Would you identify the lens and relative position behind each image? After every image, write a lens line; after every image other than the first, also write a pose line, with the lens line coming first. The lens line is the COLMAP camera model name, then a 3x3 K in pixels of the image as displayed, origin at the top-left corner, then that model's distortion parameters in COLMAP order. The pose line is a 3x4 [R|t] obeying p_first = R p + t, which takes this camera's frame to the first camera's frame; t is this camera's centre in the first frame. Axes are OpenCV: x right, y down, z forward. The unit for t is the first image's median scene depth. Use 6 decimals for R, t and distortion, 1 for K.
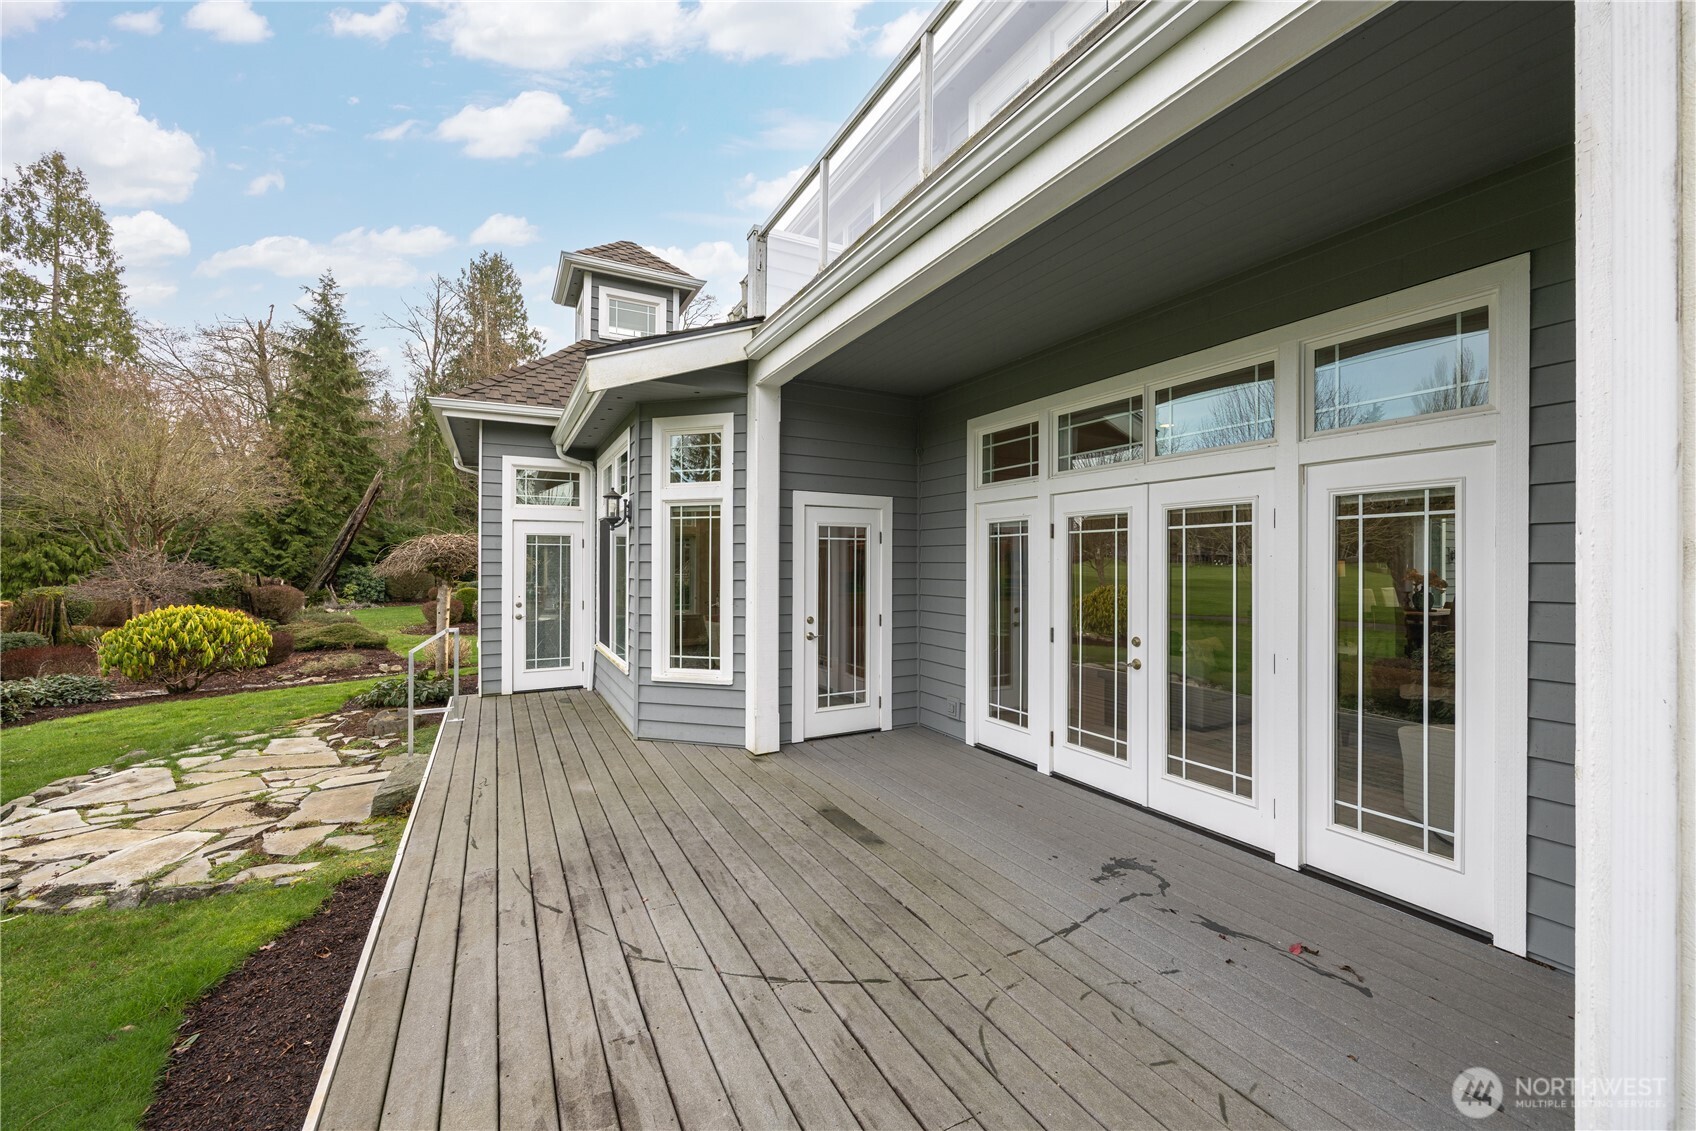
lens RADIAL K [[681.2, 0, 886.7], [0, 681.2, 564.1], [0, 0, 1]] dist [-0.000688, -0.000122]
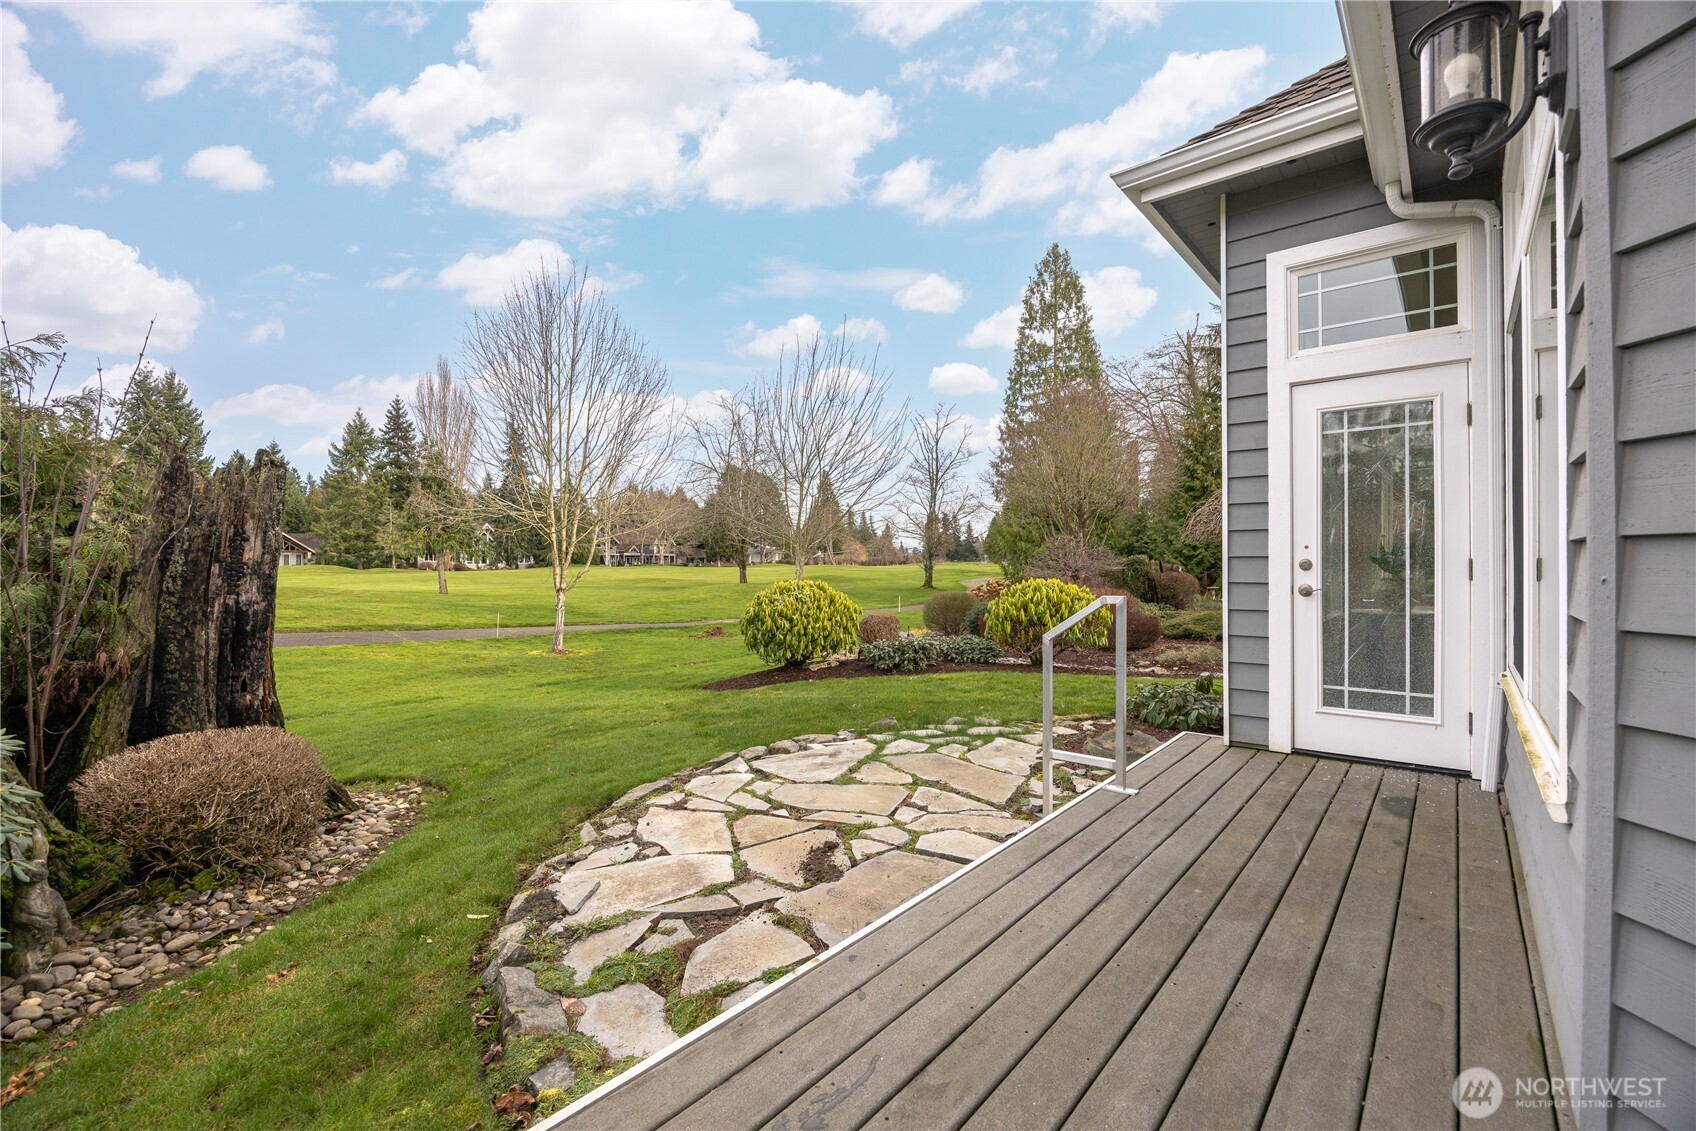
lens RADIAL K [[715.9, 0, 848.0], [0, 715.9, 565.5], [0, 0, 1]] dist [-0.020250, 0.000011]
pose [[0.333566, -0.001652, -0.942725, -0.267354], [0.002623, 0.999996, -0.000824, 0.085477], [0.942723, -0.002198, 0.333569, 0.776441]]
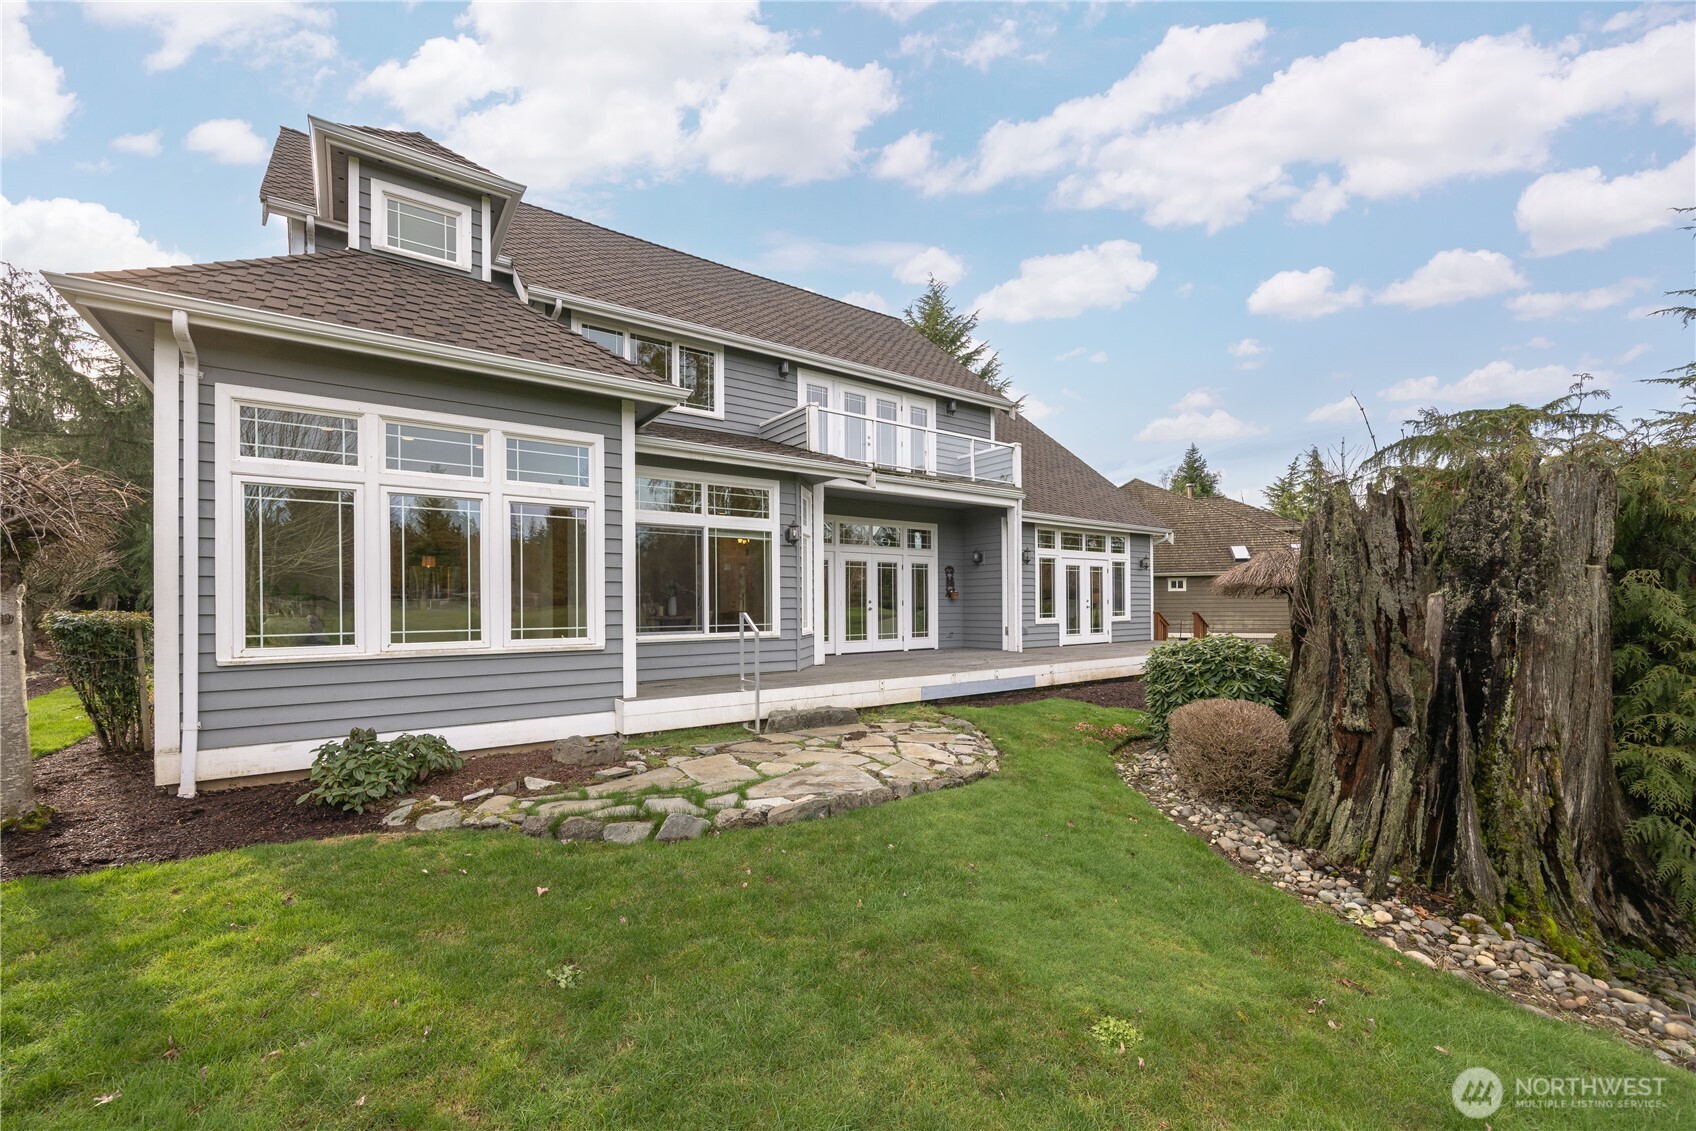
lens RADIAL K [[686.5, 0, 842.3], [0, 686.5, 601.8], [0, 0, 1]] dist [-0.000559, -0.000123]
pose [[-0.106150, 0.004057, 0.994342, -2.188329], [0.007617, 0.999966, -0.003266, 0.094682], [-0.994321, 0.007227, -0.106177, 1.130763]]
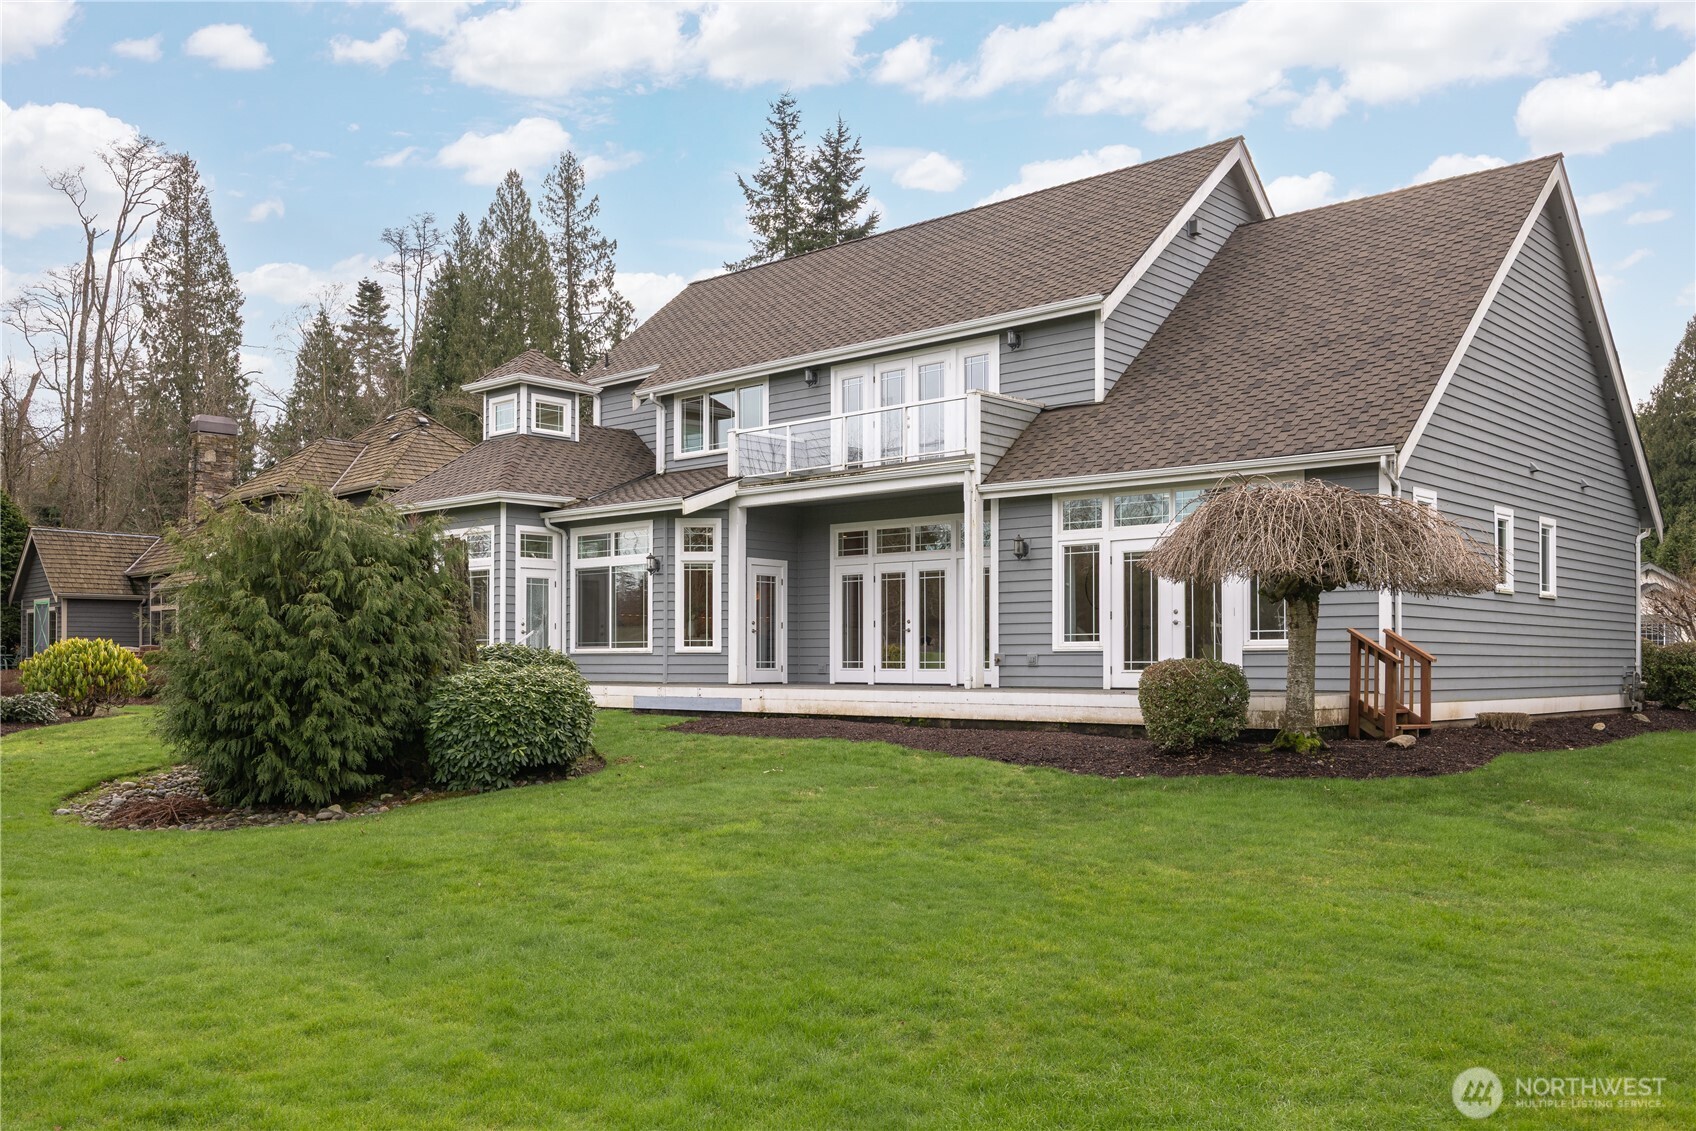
lens RADIAL K [[1451.8, 0, 849.0], [0, 1451.8, 655.5], [0, 0, 1]] dist [-0.002532, -0.000783]
pose [[0.952432, 0.001634, 0.304746, -1.183857], [0.000516, 0.999976, -0.006974, 0.216448], [-0.304750, 0.006800, 0.952408, -3.236424]]
